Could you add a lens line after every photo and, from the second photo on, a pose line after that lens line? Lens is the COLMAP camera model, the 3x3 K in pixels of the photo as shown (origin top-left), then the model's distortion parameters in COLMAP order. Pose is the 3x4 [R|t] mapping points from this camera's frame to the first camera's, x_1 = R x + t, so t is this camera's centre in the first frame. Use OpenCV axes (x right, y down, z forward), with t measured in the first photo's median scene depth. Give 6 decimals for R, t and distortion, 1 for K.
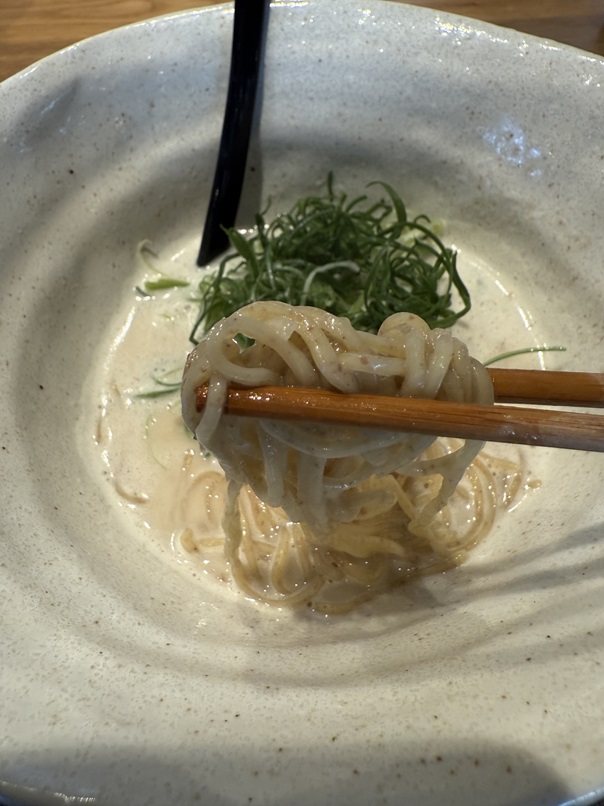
lens RADIAL K [[591.9, 0, 294.5], [0, 591.9, 340.9], [0, 0, 1]] dist [-0.004603, 0.006691]
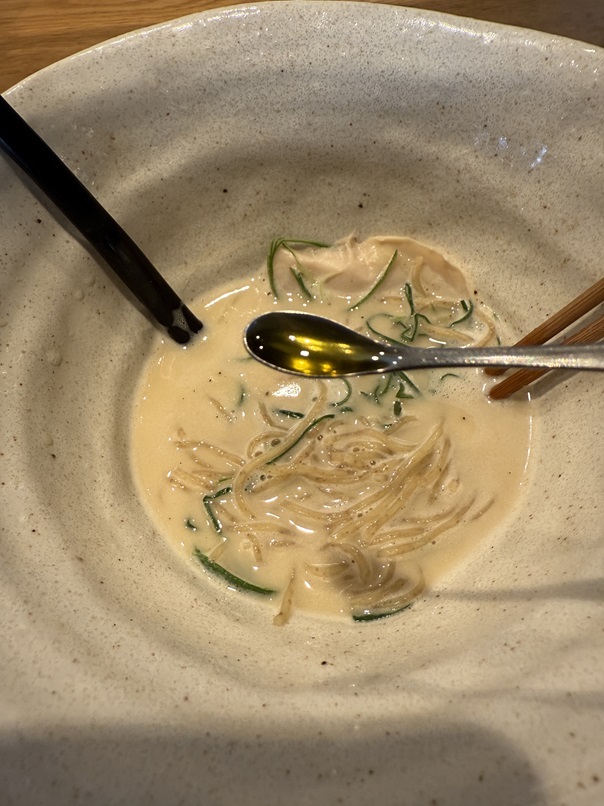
lens RADIAL K [[590.0, 0, 301.6], [0, 590.0, 359.3], [0, 0, 1]] dist [0.003445, -0.000868]
pose [[0.983112, -0.156072, 0.095561, -0.093258], [0.152314, 0.987285, 0.045478, -0.049589], [-0.101444, -0.030155, 0.994384, 0.026706]]
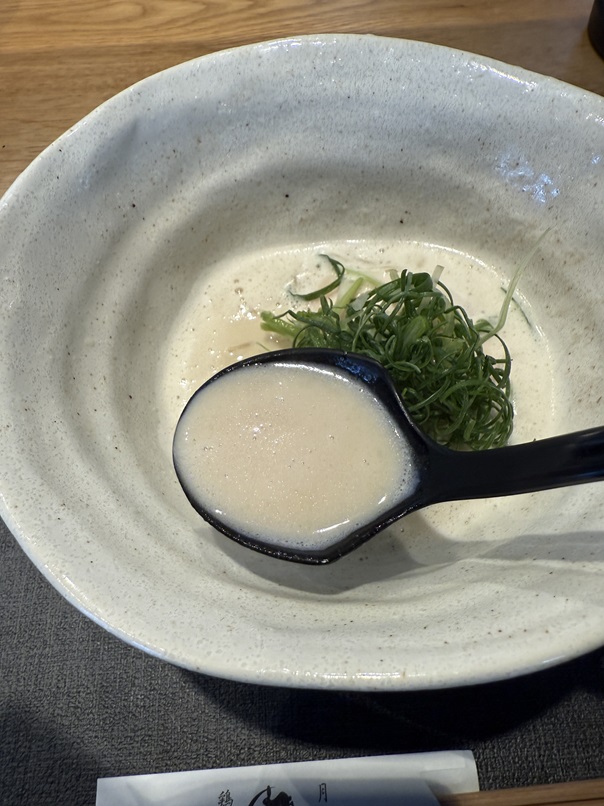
lens RADIAL K [[580.9, 0, 302.0], [0, 580.9, 403.0], [0, 0, 1]] dist [0.002129, 0.009099]
pose [[0.998083, -0.040877, 0.046470, -0.123070], [0.035519, 0.993208, 0.110795, -0.023517], [-0.050683, -0.108932, 0.992756, -0.156645]]
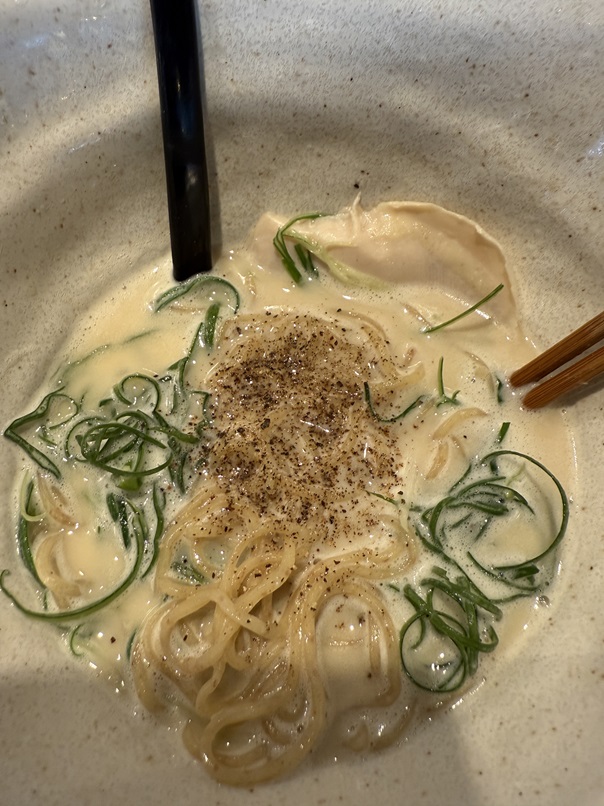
lens RADIAL K [[594.6, 0, 300.7], [0, 594.6, 350.0], [0, 0, 1]] dist [-0.005008, 0.007341]
pose [[0.988058, -0.096948, 0.119763, -0.043541], [0.085381, 0.991496, 0.098215, -0.119391], [-0.128266, -0.086817, 0.987932, 0.247047]]
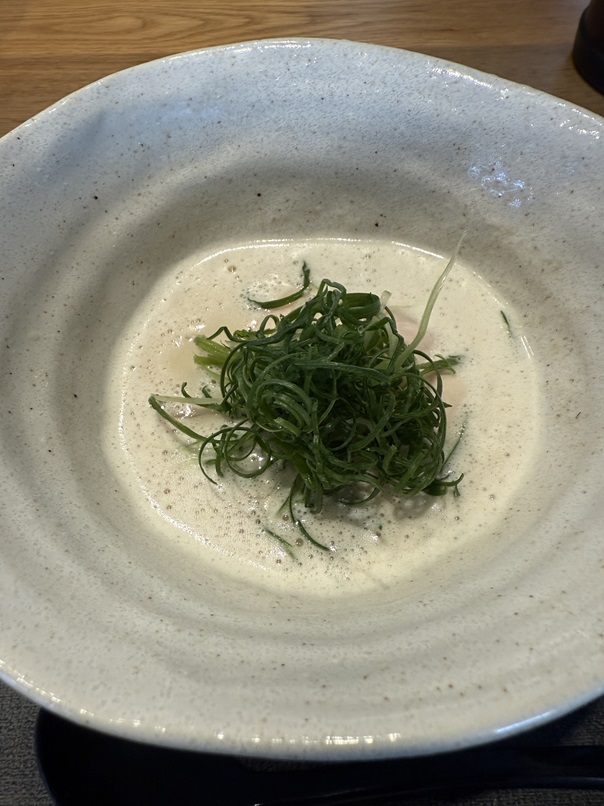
lens RADIAL K [[583.0, 0, 299.1], [0, 583.0, 353.4], [0, 0, 1]] dist [-0.000035, 0.006190]
pose [[0.998749, -0.003123, 0.049898, -0.057750], [0.002439, 0.999902, 0.013764, -0.012999], [-0.049936, -0.013625, 0.998659, -0.094300]]
